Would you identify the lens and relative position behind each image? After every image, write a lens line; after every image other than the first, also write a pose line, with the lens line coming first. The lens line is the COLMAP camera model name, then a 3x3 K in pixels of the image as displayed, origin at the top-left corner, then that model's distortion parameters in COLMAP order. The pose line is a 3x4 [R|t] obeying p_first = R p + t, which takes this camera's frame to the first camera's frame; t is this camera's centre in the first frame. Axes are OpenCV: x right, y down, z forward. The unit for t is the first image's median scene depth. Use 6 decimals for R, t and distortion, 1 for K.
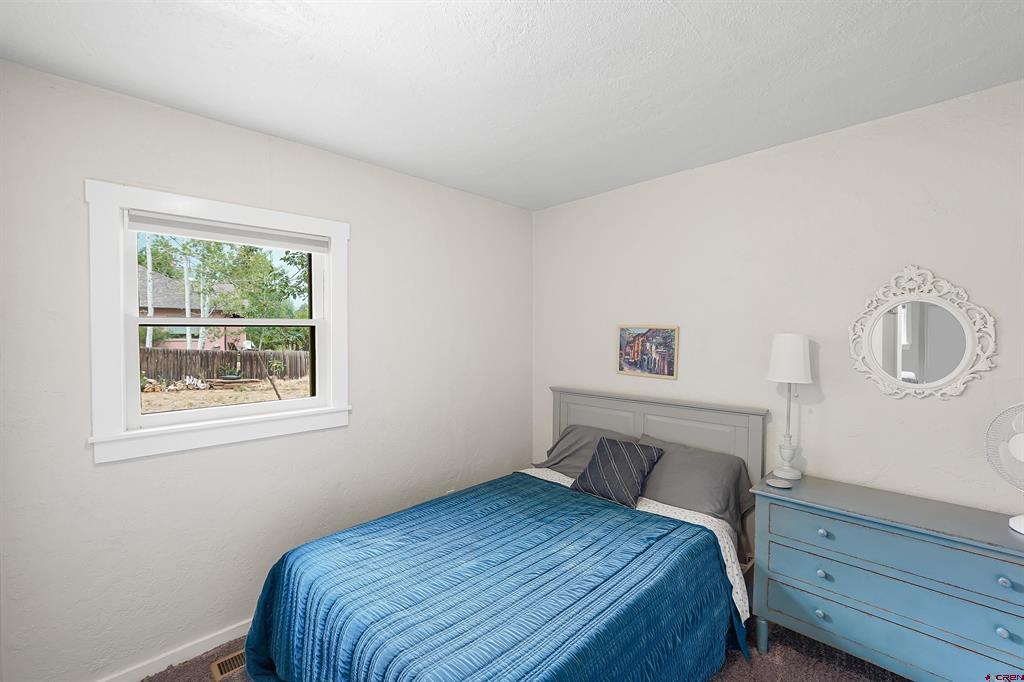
lens RADIAL K [[427.9, 0, 512.0], [0, 427.9, 341.0], [0, 0, 1]] dist [-0.002055, -0.000155]
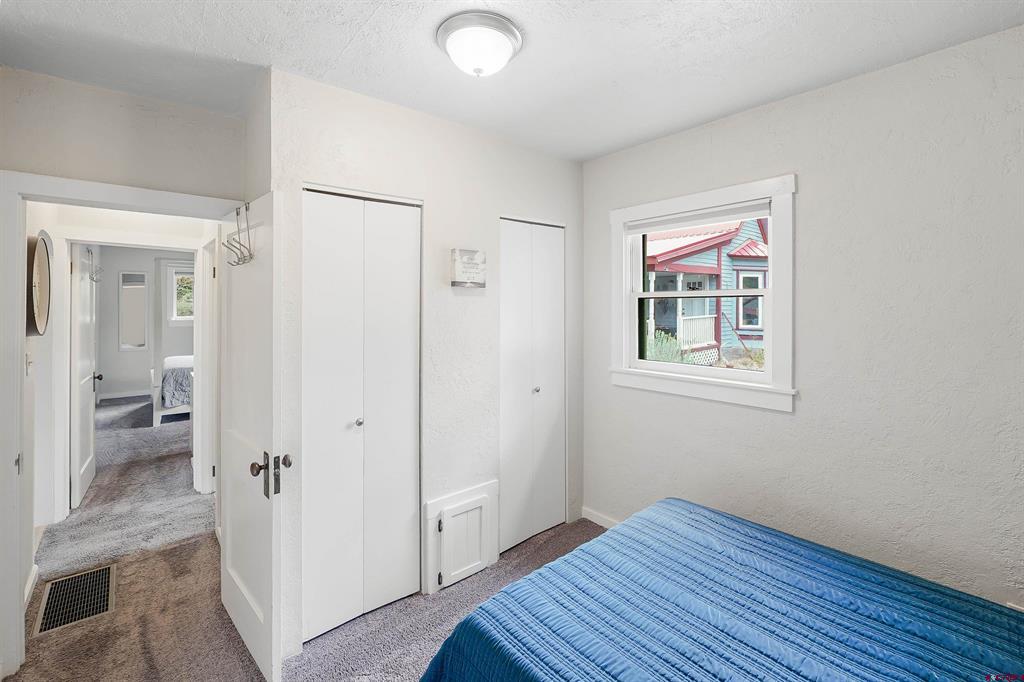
lens RADIAL K [[449.1, 0, 509.9], [0, 449.1, 301.9], [0, 0, 1]] dist [-0.023950, 0.000167]
pose [[-0.082606, -0.001455, -0.996581, 0.646098], [-0.012106, 0.999927, -0.000457, -0.016897], [0.996509, 0.012027, -0.082617, 0.629369]]
